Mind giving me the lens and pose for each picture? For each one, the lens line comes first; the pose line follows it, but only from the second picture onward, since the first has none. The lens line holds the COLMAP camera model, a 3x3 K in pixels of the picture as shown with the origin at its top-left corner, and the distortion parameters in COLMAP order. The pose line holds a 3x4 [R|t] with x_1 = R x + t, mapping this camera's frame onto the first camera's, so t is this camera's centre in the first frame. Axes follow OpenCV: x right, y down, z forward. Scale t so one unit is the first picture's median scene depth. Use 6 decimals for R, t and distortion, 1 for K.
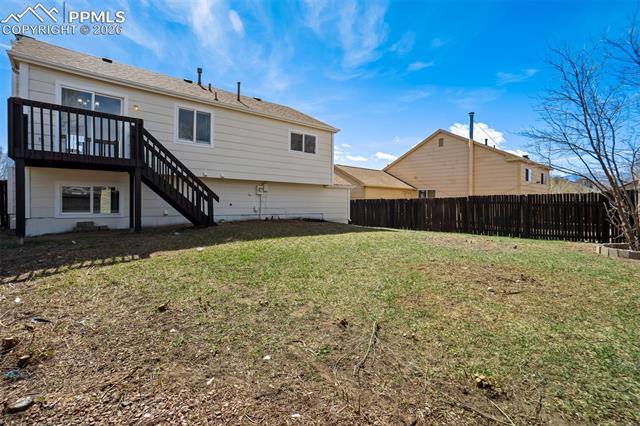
lens RADIAL K [[304.2, 0, 335.1], [0, 304.2, 212.2], [0, 0, 1]] dist [-0.000342, 0.001084]
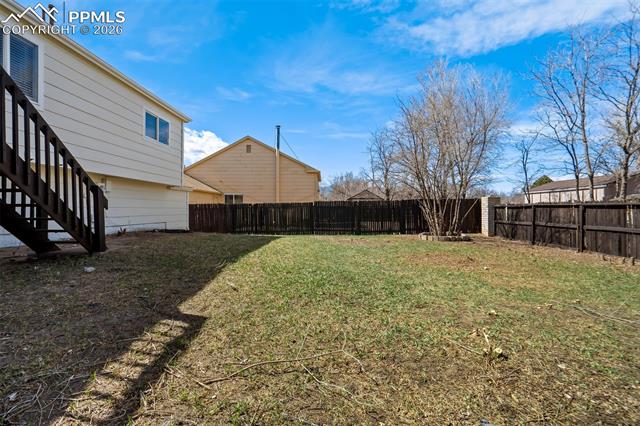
lens RADIAL K [[304.3, 0, 320.0], [0, 304.3, 213.0], [0, 0, 1]] dist [-0.001740, 0.000199]
pose [[0.700379, -0.017356, 0.713561, -0.338465], [0.027776, 0.999610, -0.002949, -0.006179], [-0.713231, 0.021886, 0.700587, 0.182154]]
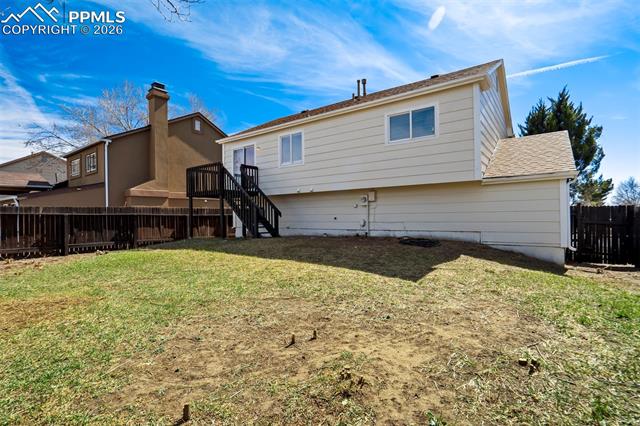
lens RADIAL K [[304.2, 0, 335.1], [0, 304.2, 212.2], [0, 0, 1]] dist [-0.000342, 0.001084]
pose [[0.216280, -0.011471, -0.976264, 0.469601], [-0.003191, 0.999917, -0.012456, -0.025933], [0.976326, 0.005809, 0.216225, 0.650335]]
